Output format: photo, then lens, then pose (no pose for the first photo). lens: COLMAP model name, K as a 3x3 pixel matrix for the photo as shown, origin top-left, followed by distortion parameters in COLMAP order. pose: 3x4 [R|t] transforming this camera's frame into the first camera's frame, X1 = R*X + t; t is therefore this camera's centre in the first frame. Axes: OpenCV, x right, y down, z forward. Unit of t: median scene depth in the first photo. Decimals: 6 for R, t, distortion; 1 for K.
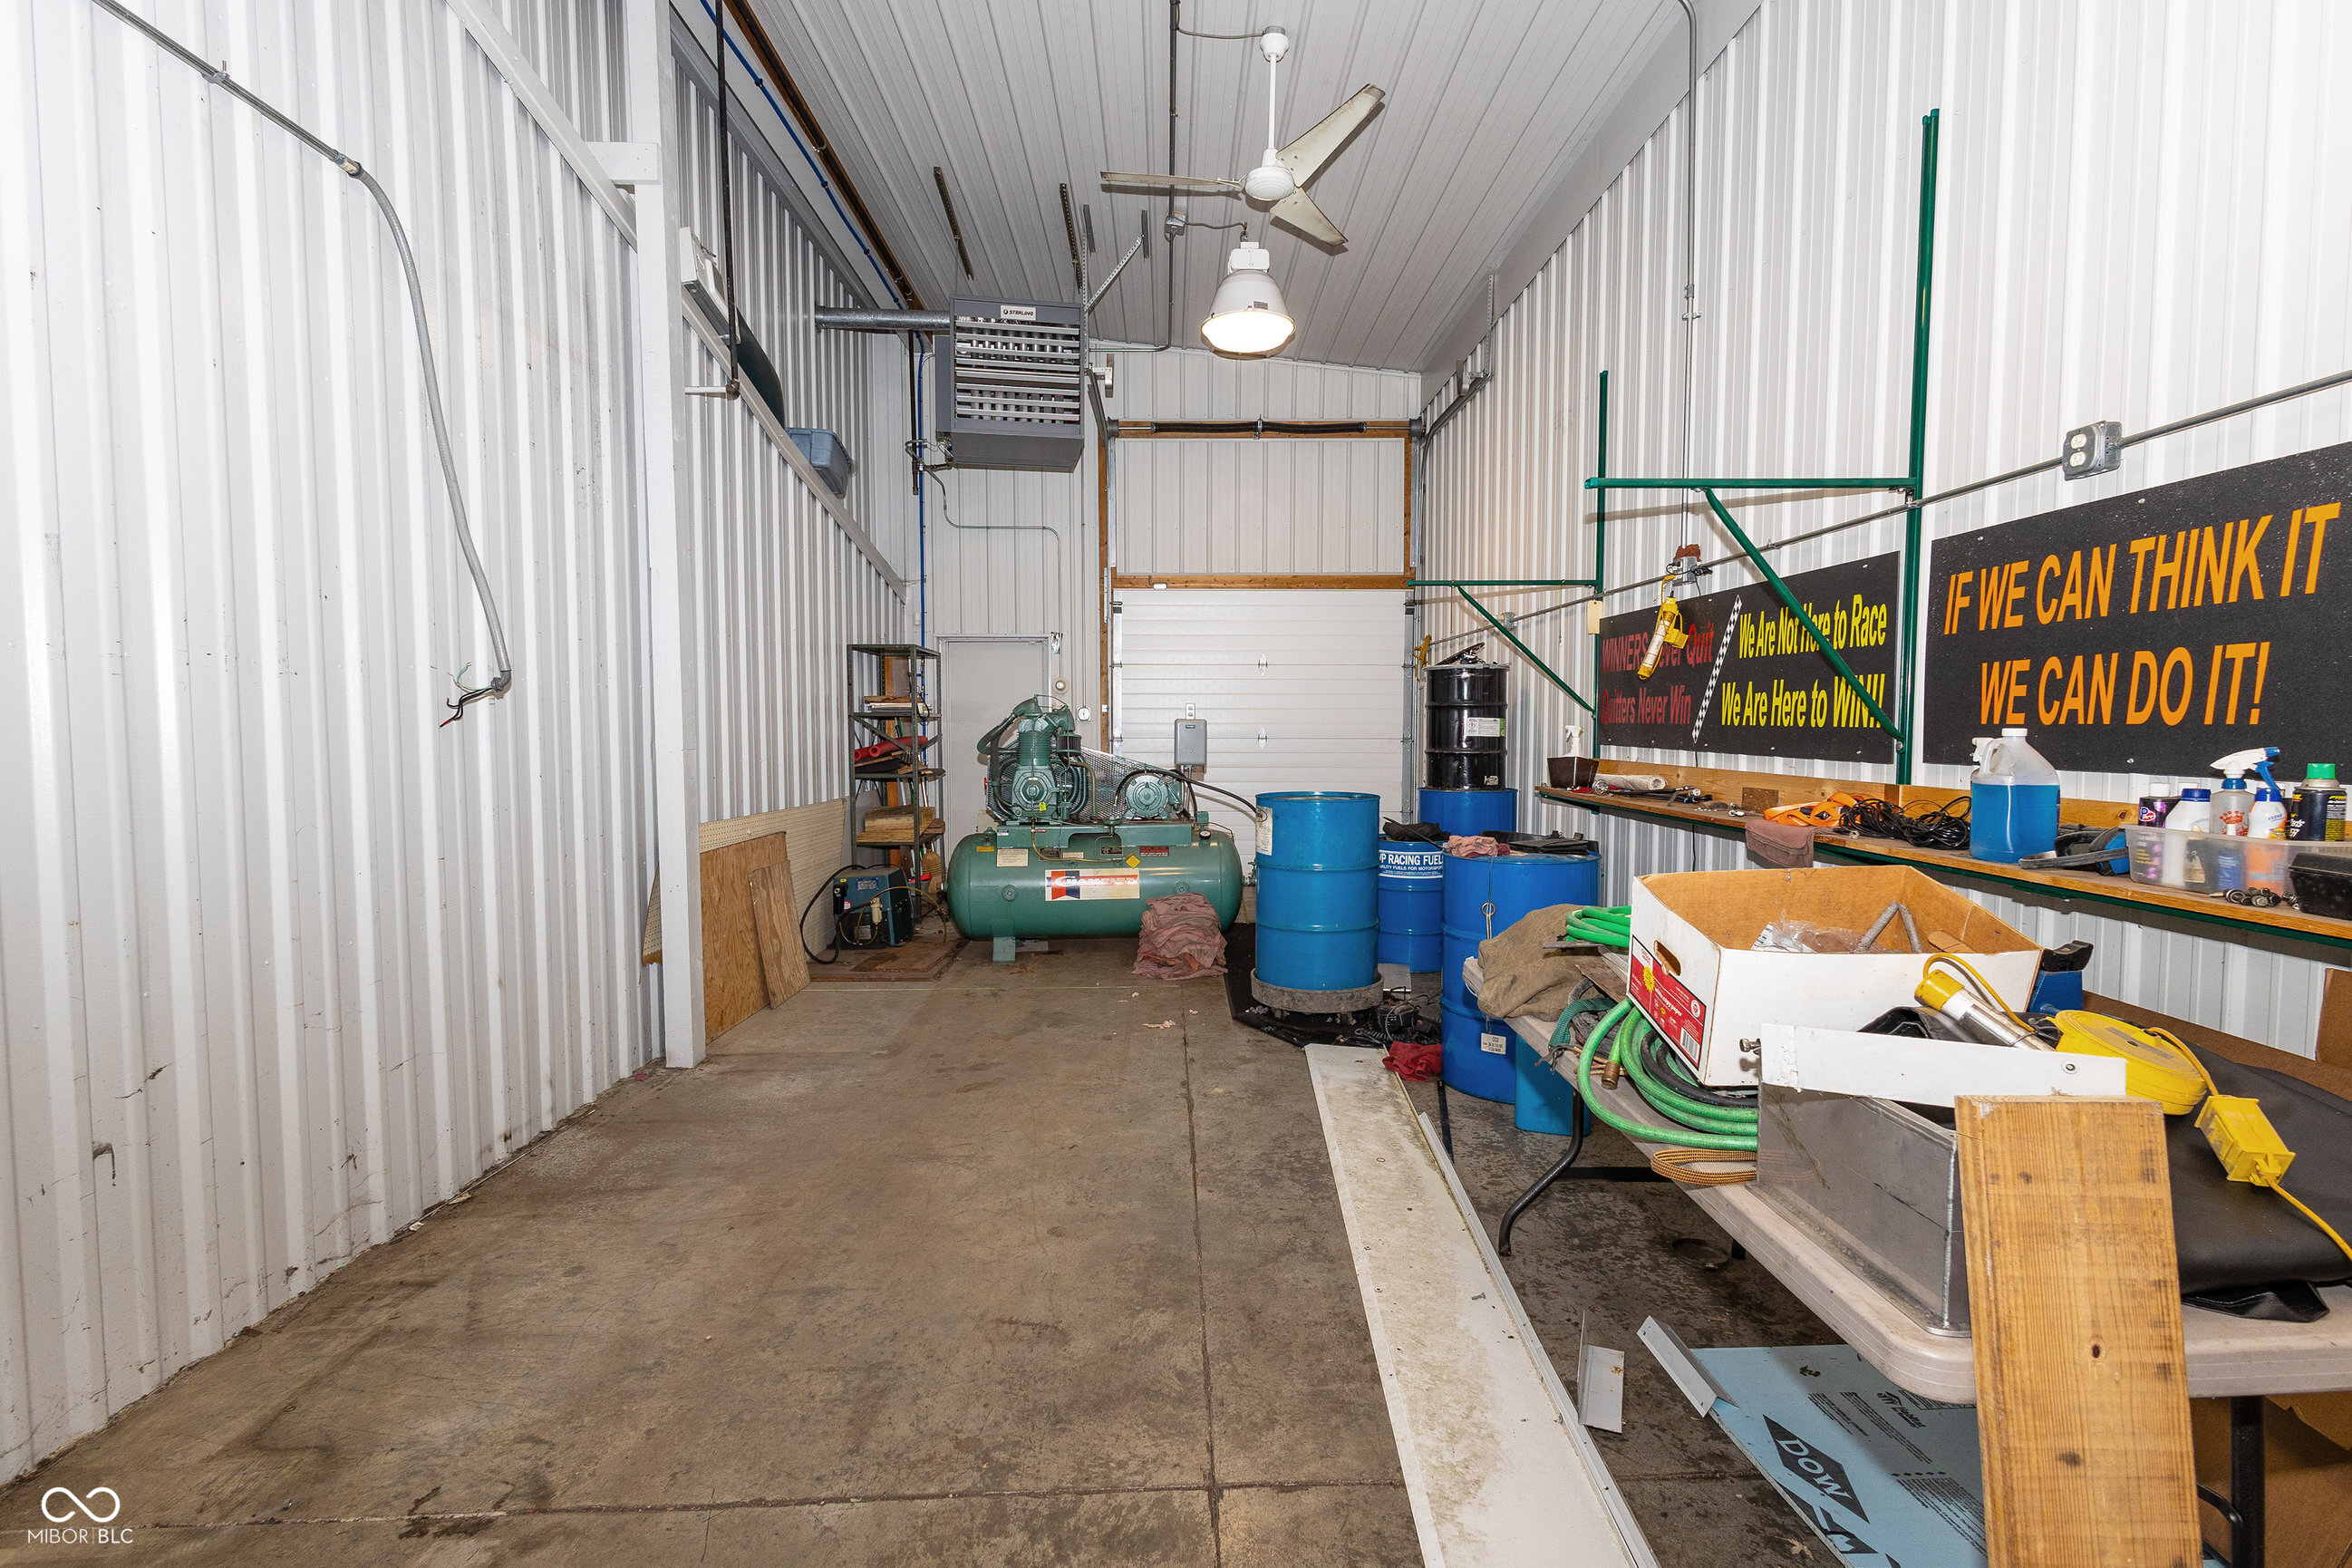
lens RADIAL K [[1079.6, 0, 1176.0], [0, 1079.6, 784.0], [0, 0, 1]] dist [0.008279, -0.000156]
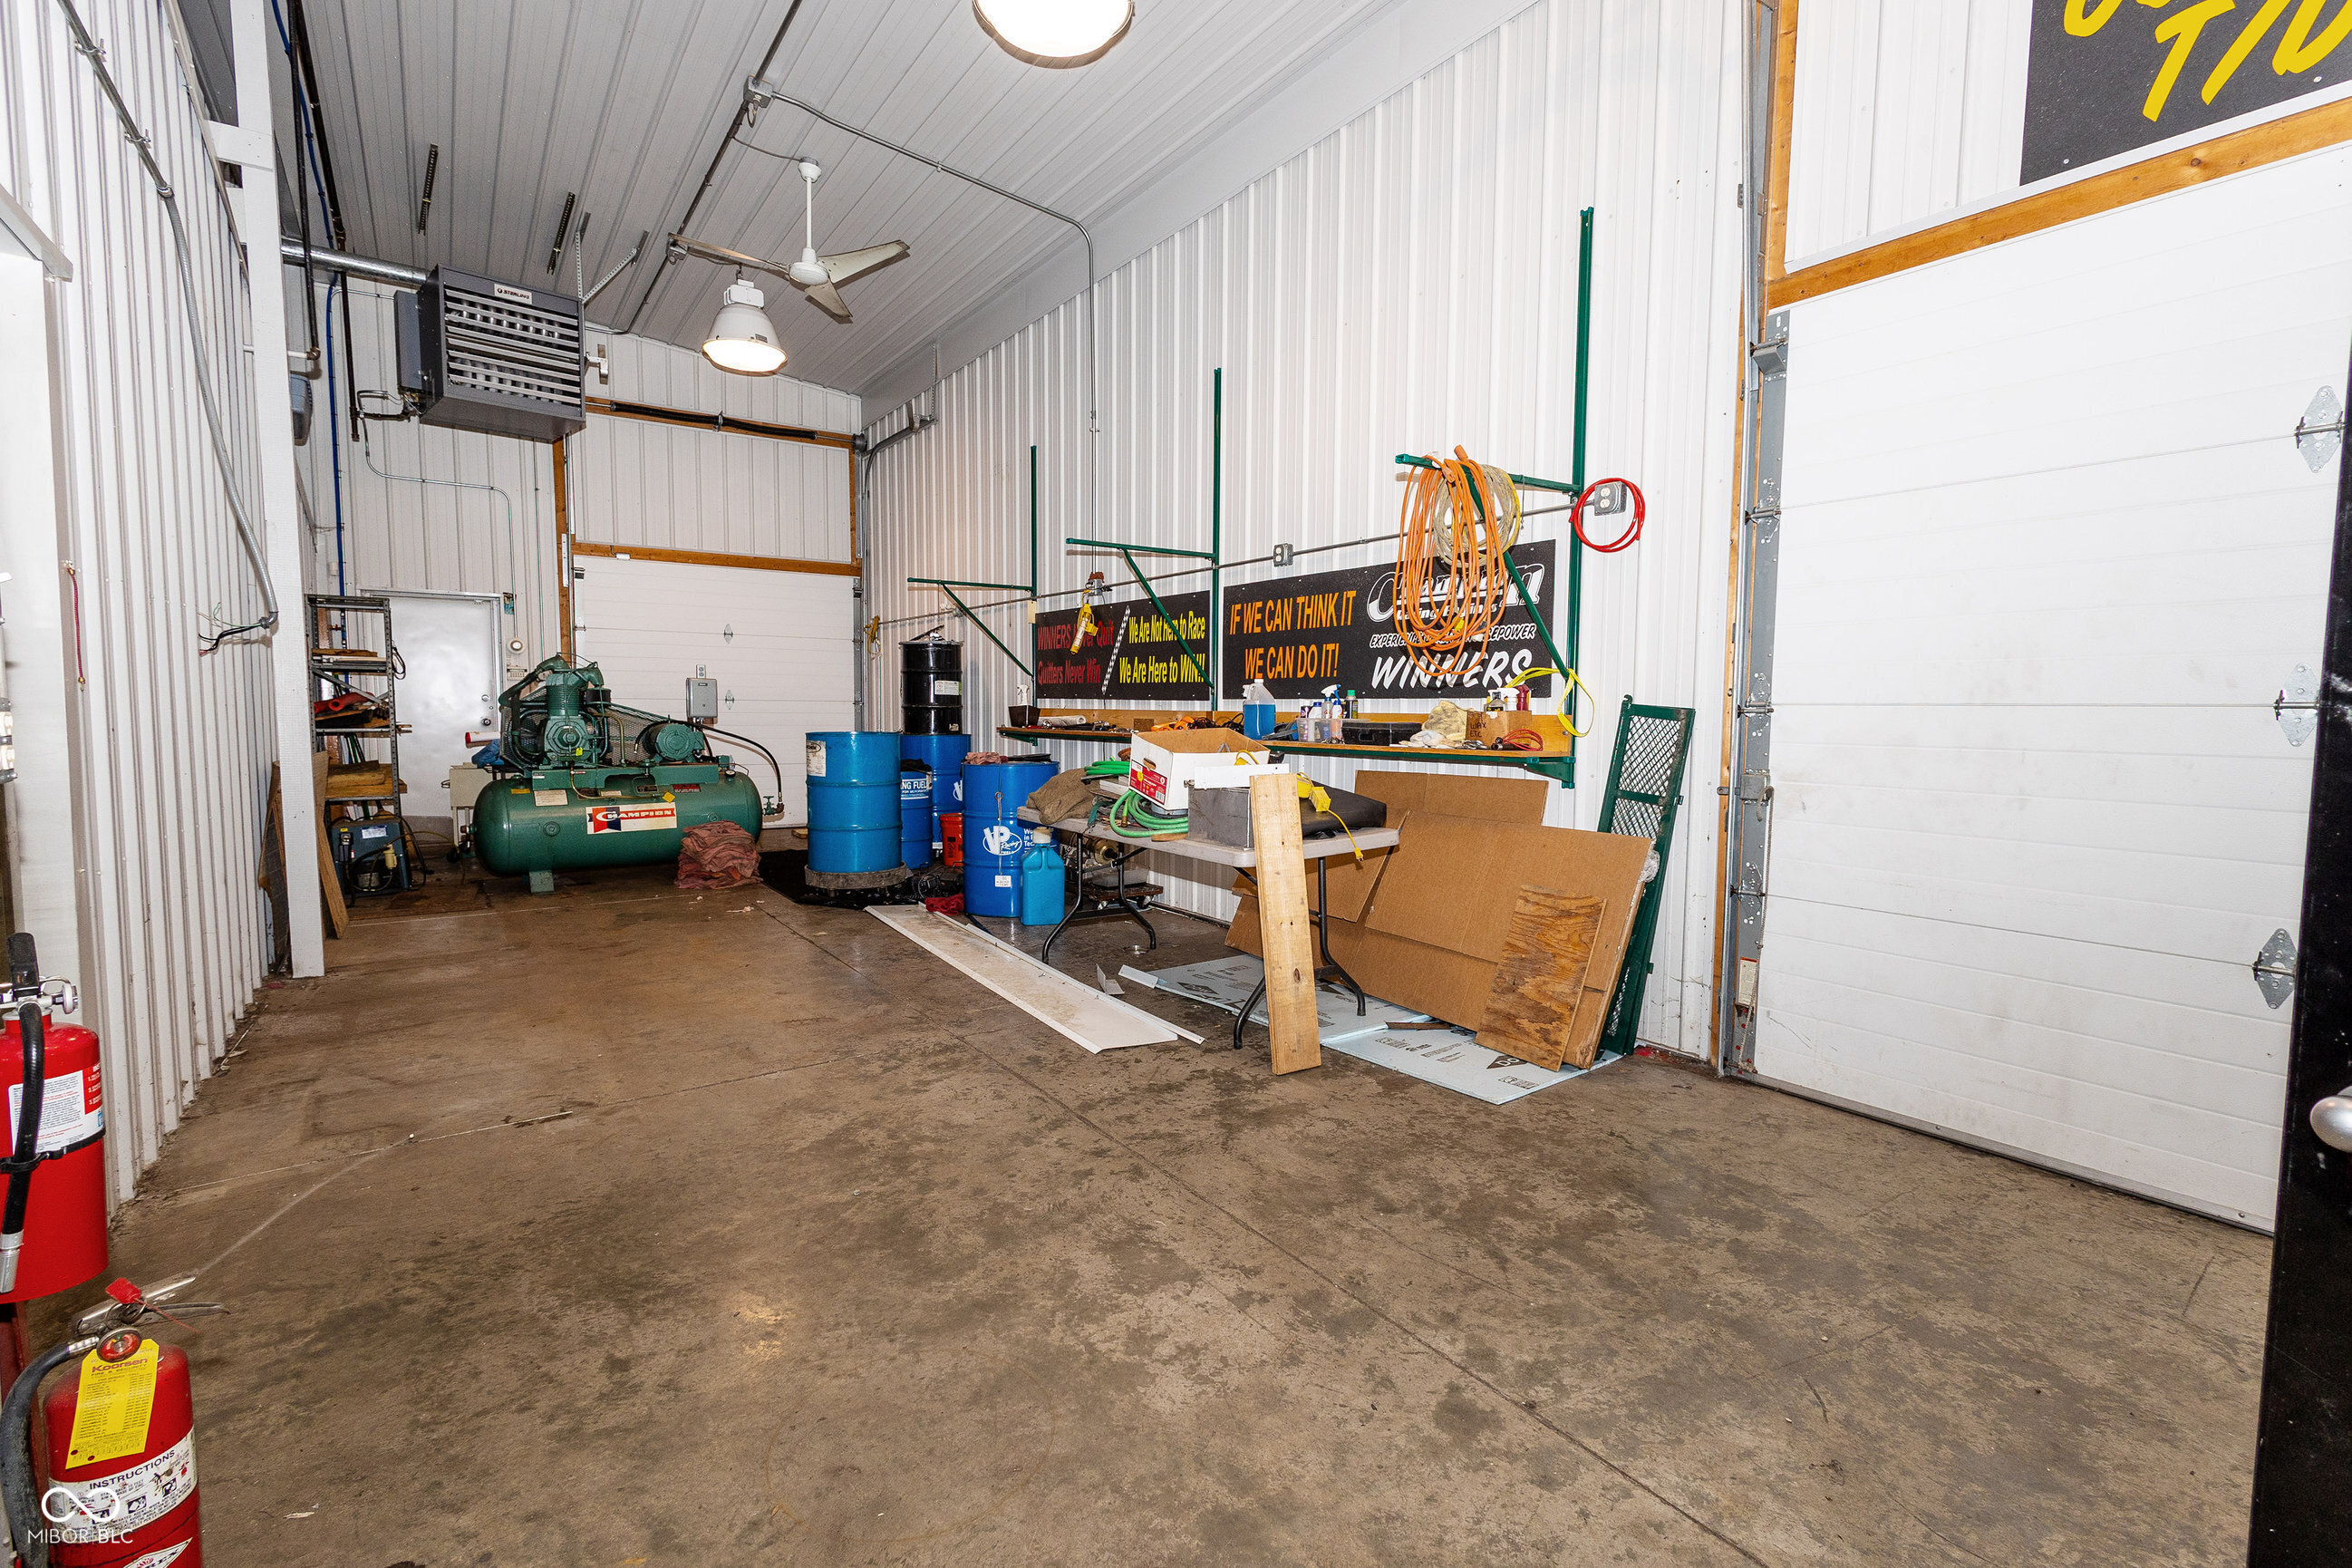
lens RADIAL K [[1079.6, 0, 1176.0], [0, 1079.6, 784.0], [0, 0, 1]] dist [0.008279, -0.000156]
pose [[0.833786, -0.033043, 0.551098, -0.304983], [0.022810, 0.999417, 0.025413, 0.053743], [-0.551616, -0.008619, 0.834053, -0.386081]]
